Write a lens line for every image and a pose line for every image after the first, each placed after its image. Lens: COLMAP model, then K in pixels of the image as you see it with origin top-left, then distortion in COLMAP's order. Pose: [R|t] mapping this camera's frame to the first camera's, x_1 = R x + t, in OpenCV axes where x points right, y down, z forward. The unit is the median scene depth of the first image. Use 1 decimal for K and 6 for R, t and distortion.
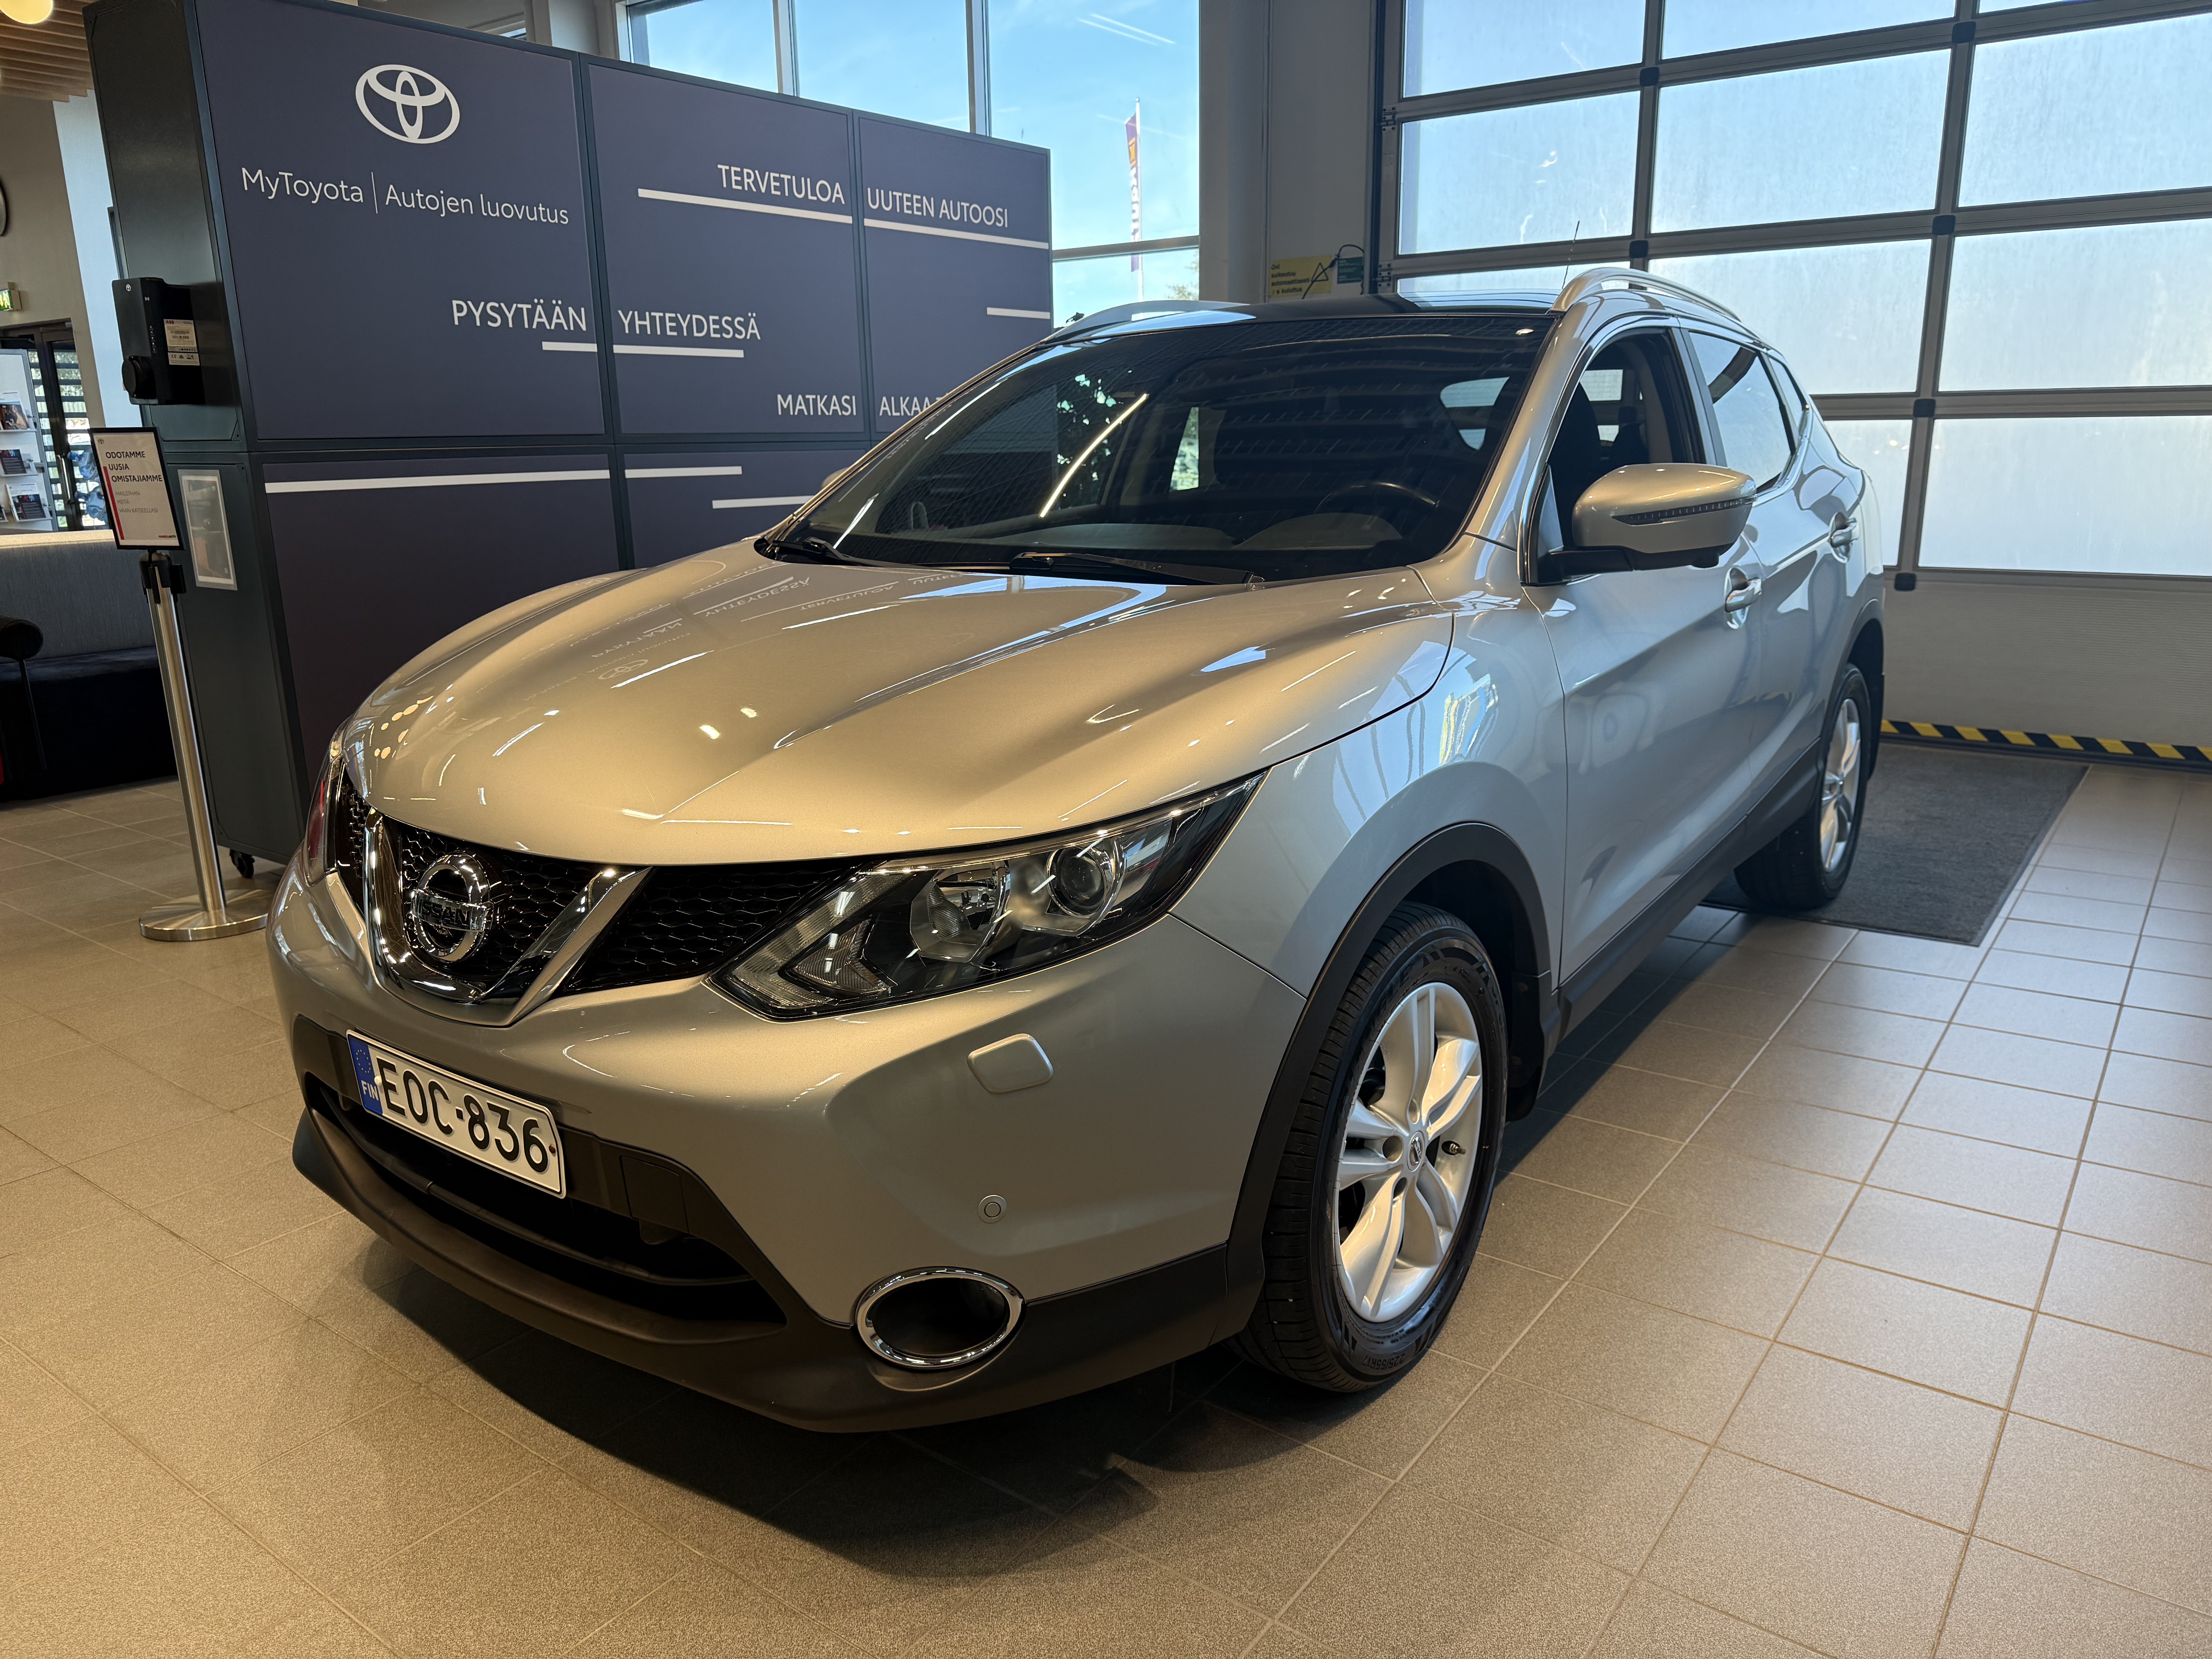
lens RADIAL K [[1560.3, 0, 1108.2], [0, 1560.3, 839.1], [0, 0, 1]] dist [0.000577, -0.008469]
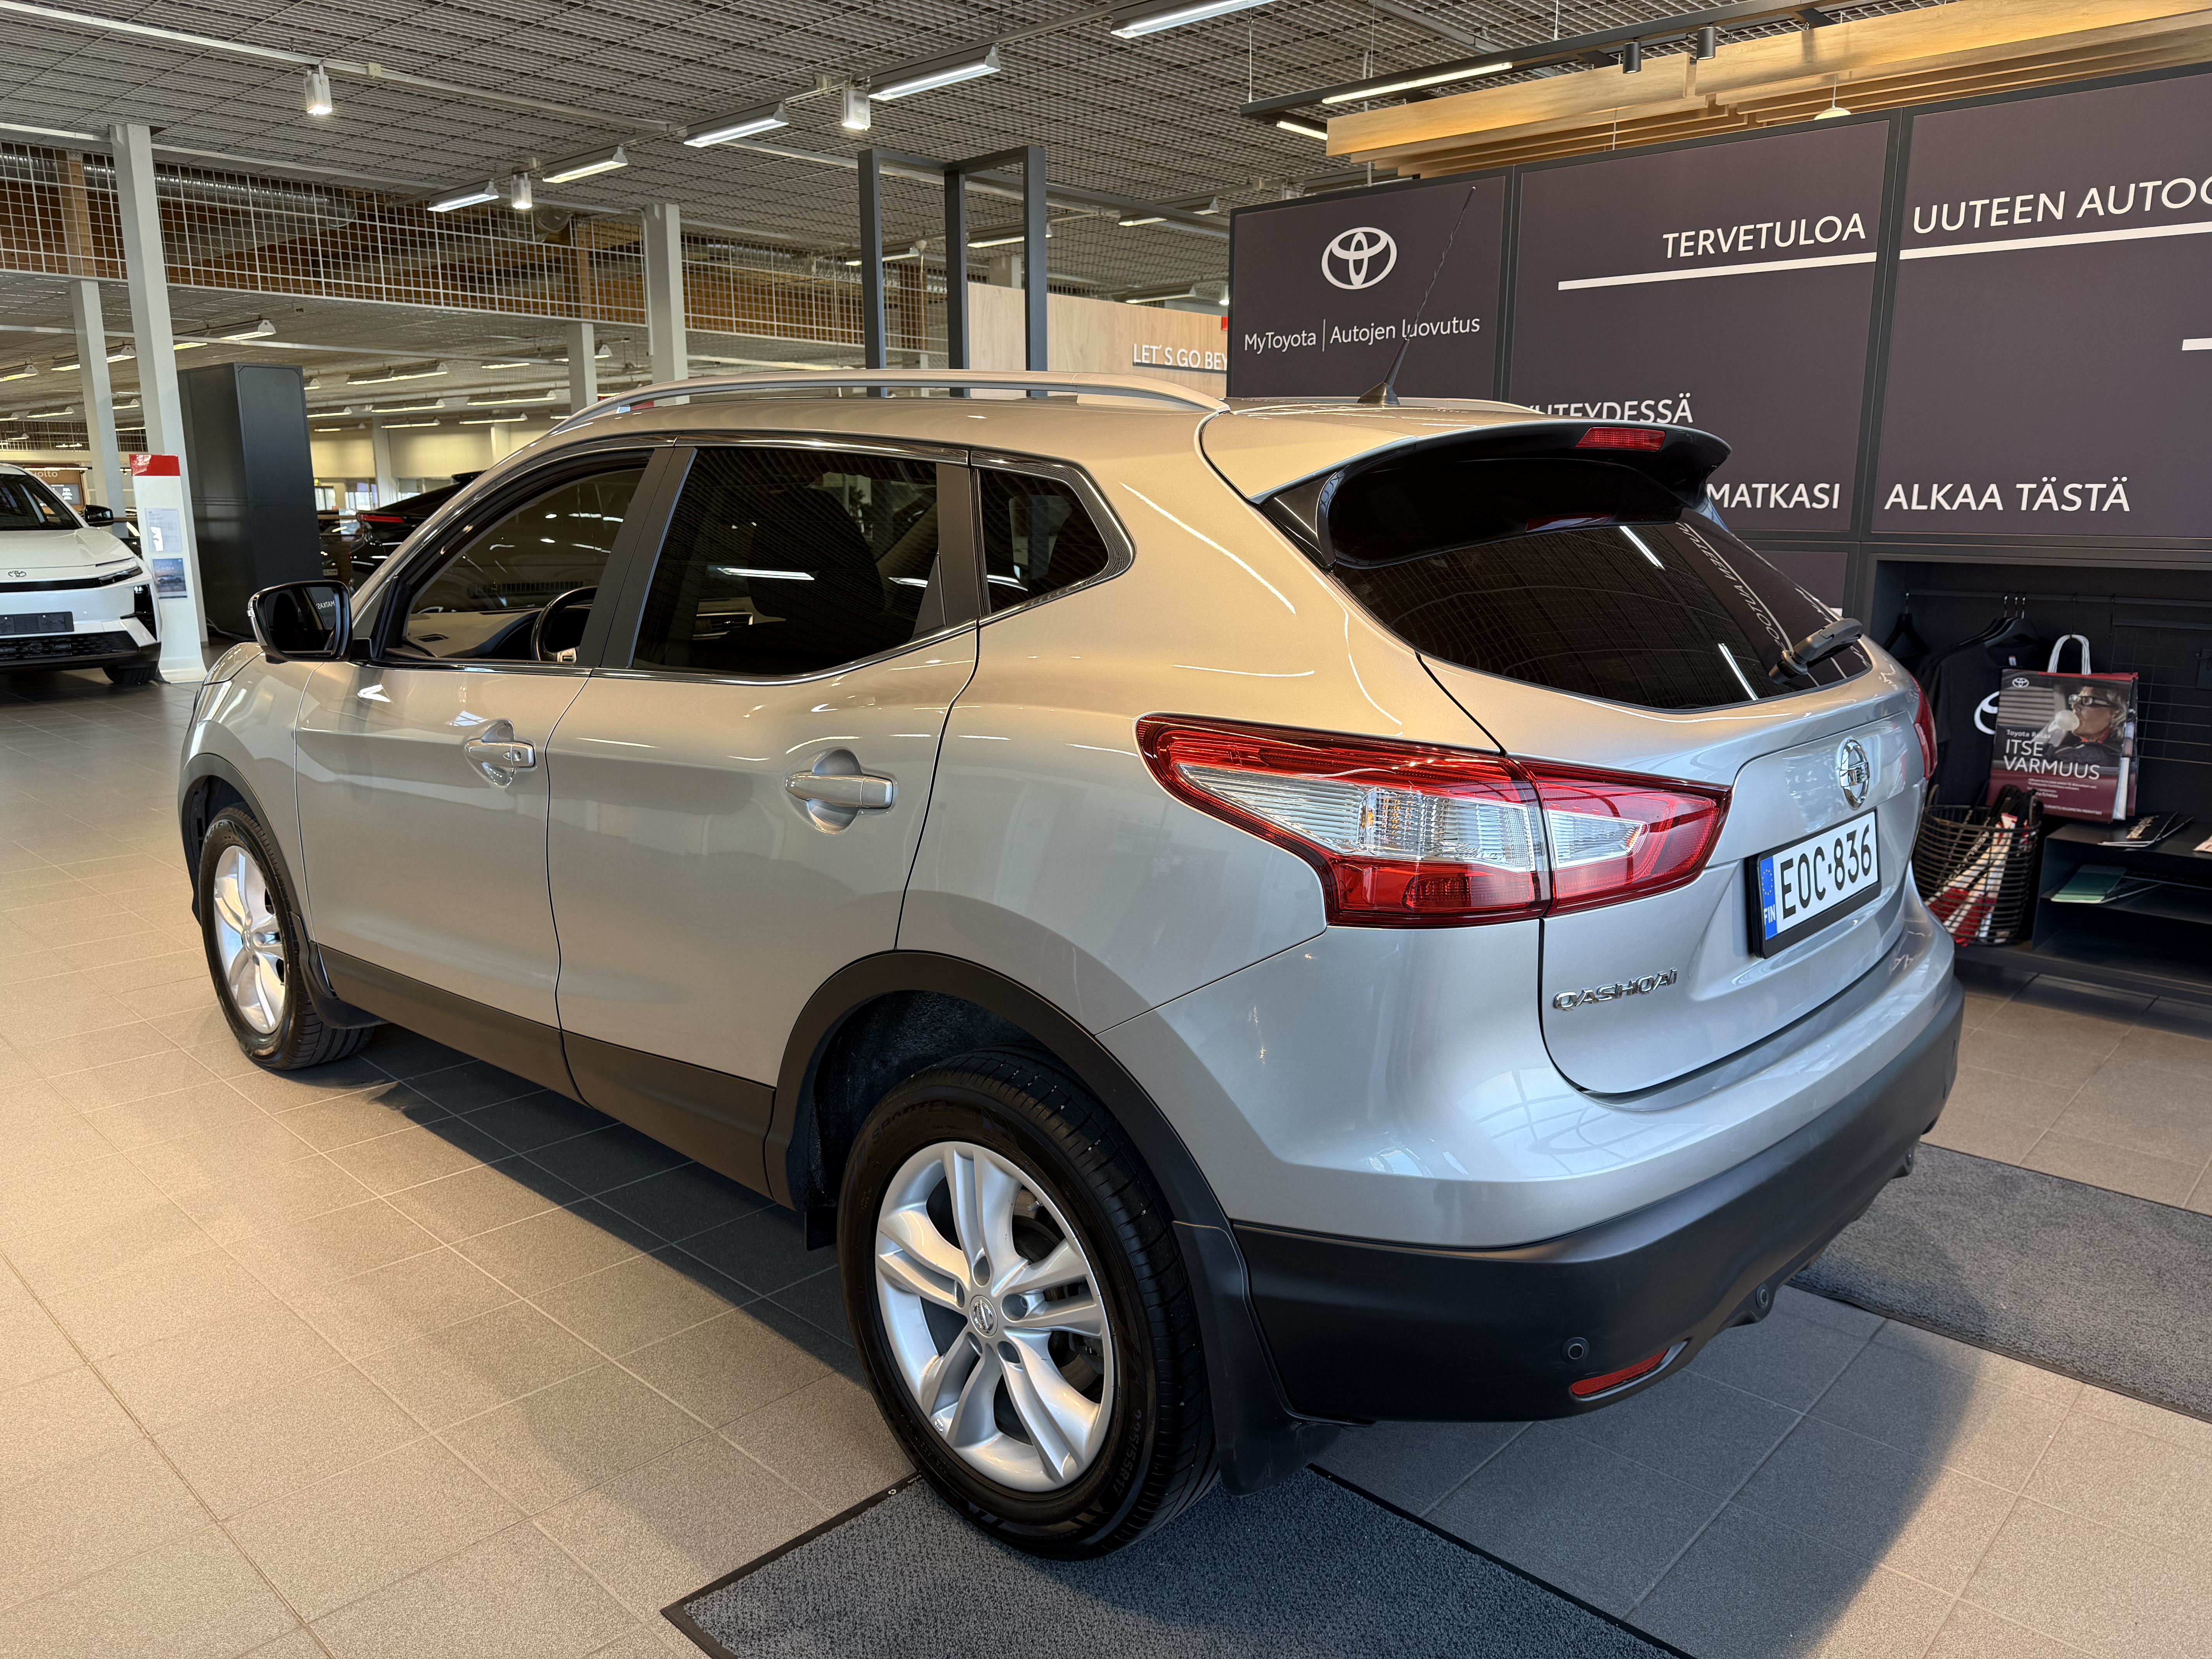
lens RADIAL K [[1560.3, 0, 1108.2], [0, 1560.3, 839.1], [0, 0, 1]] dist [0.000577, -0.008469]
pose [[-0.113948, 0.240028, -0.964055, 0.762652], [-0.245669, 0.933432, 0.261441, -0.269474], [0.962633, 0.266629, -0.047395, 0.847971]]
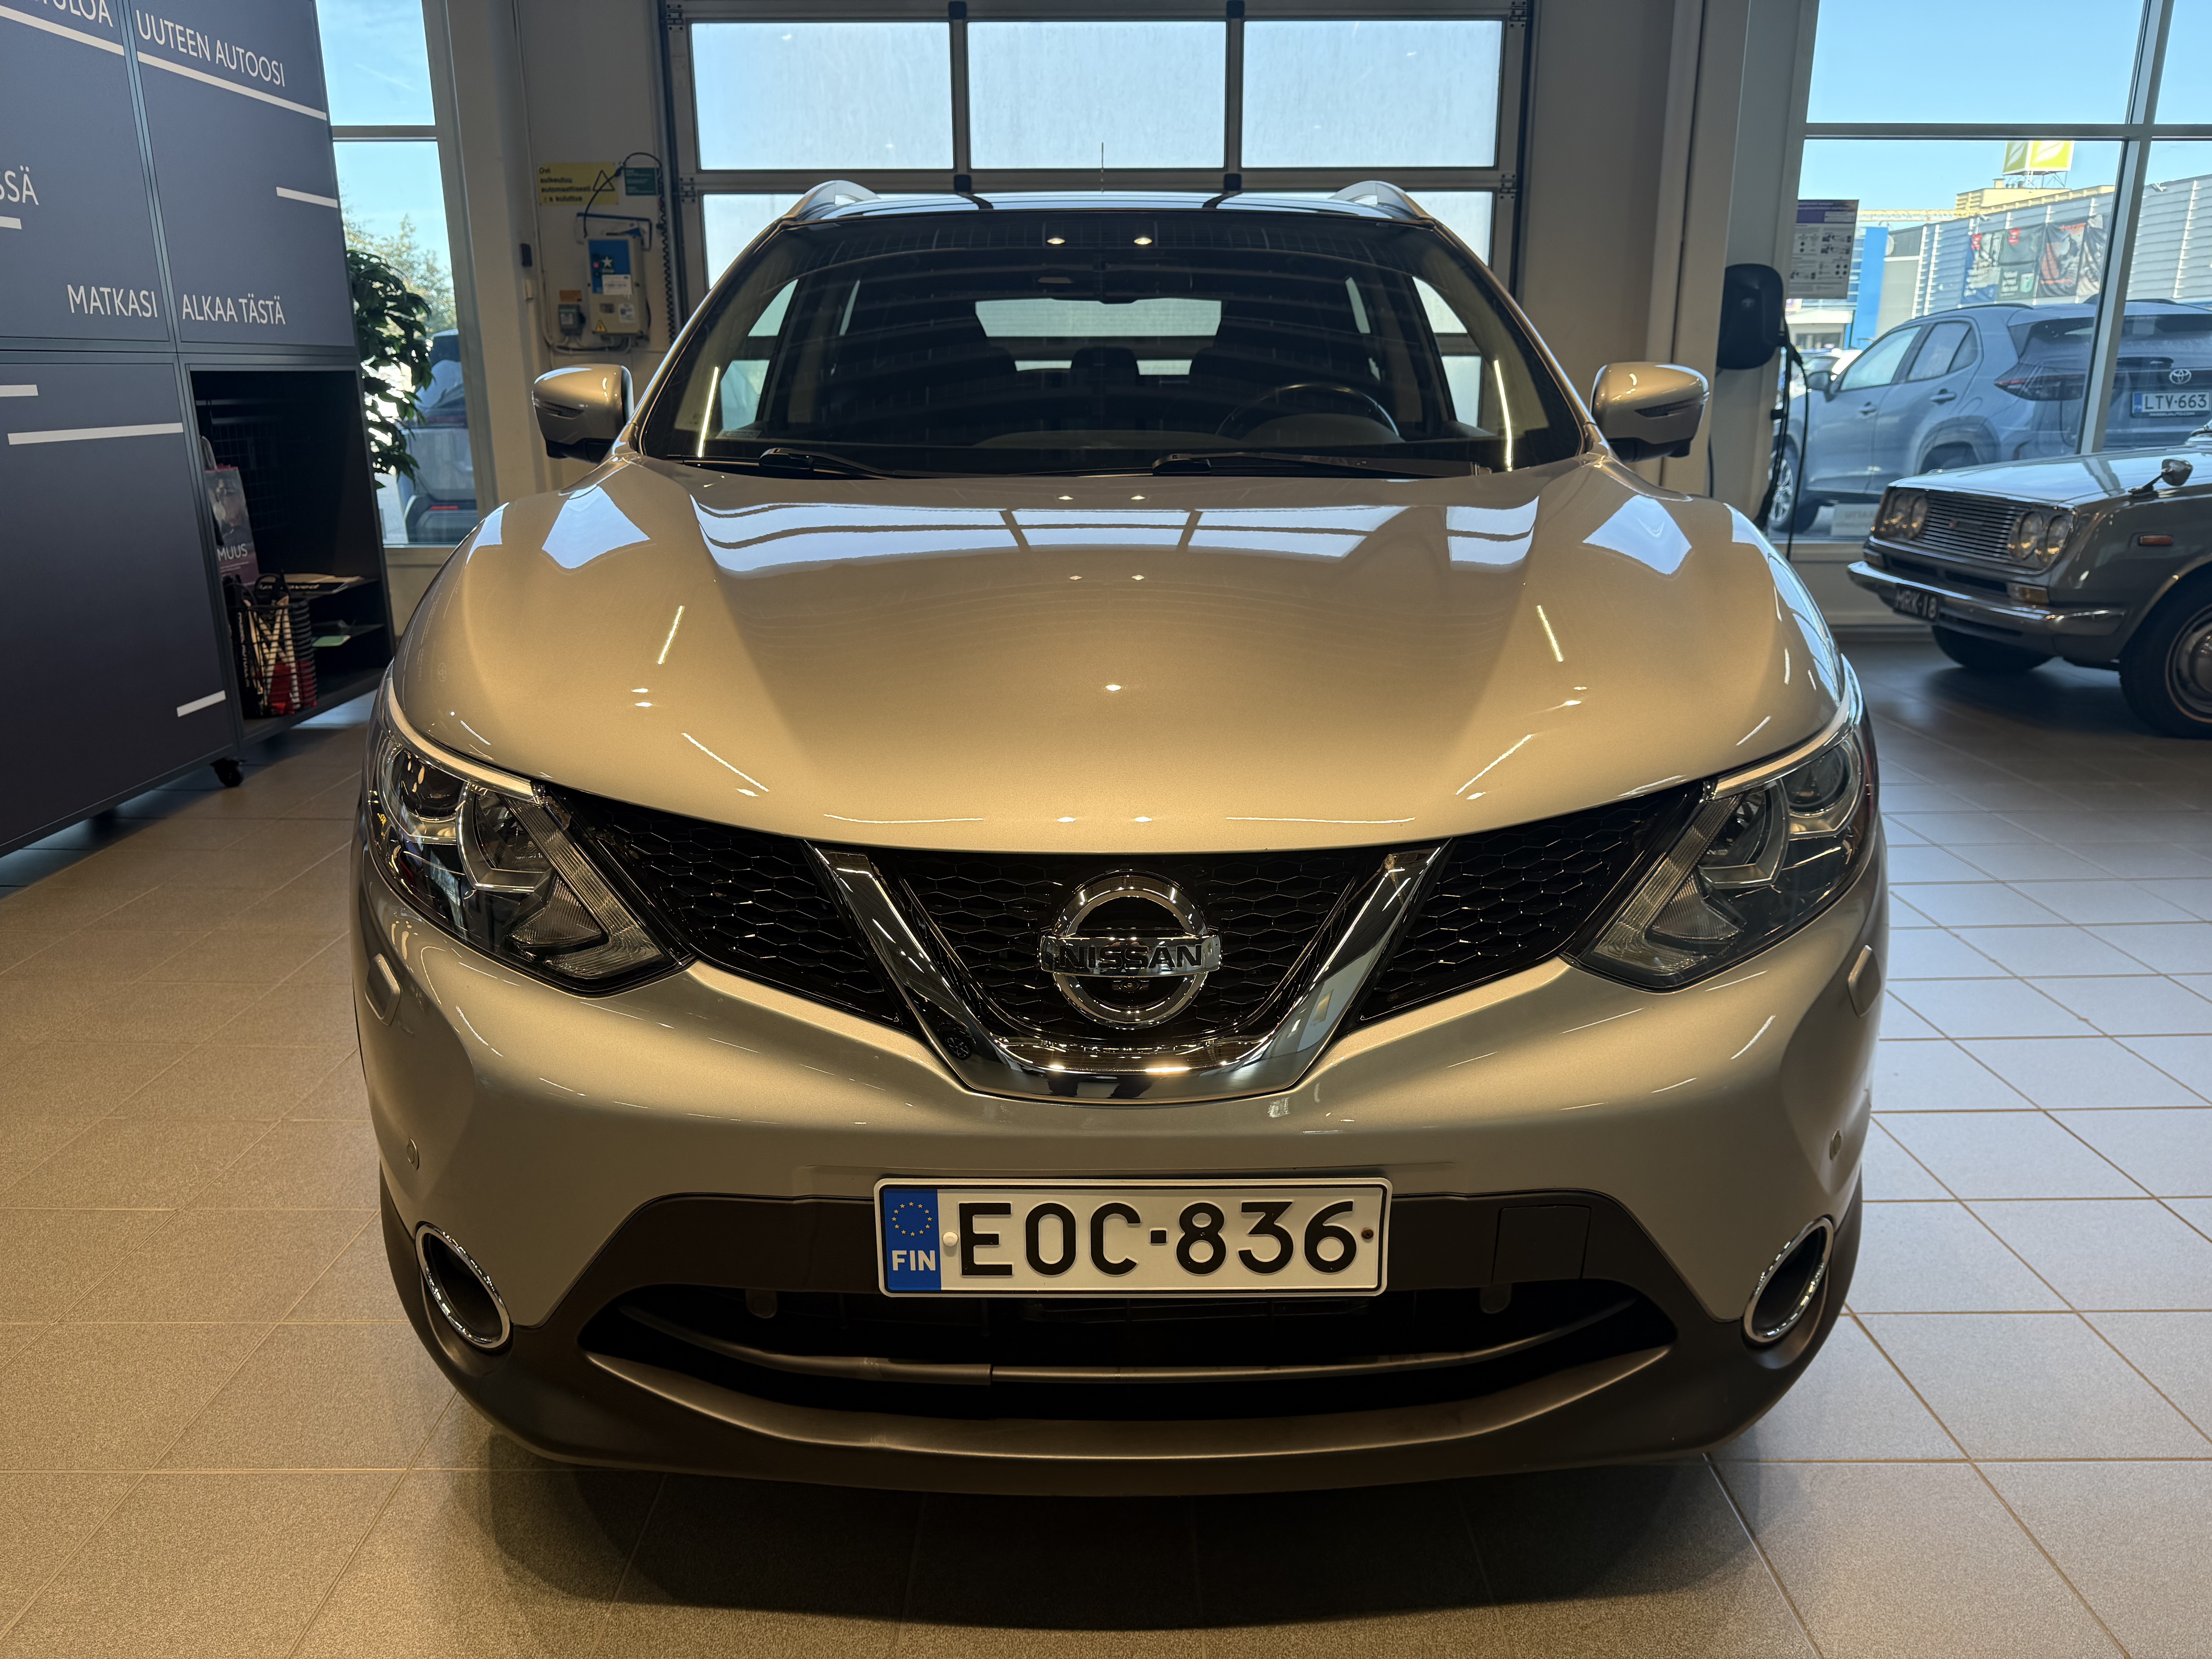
lens RADIAL K [[1575.2, 0, 1106.0], [0, 1575.2, 829.5], [0, 0, 1]] dist [0.001123, -0.010587]
pose [[0.806095, -0.150752, 0.572263, -0.303777], [0.139661, 0.988156, 0.063583, -0.020003], [-0.575071, 0.028669, 0.817601, 0.159956]]
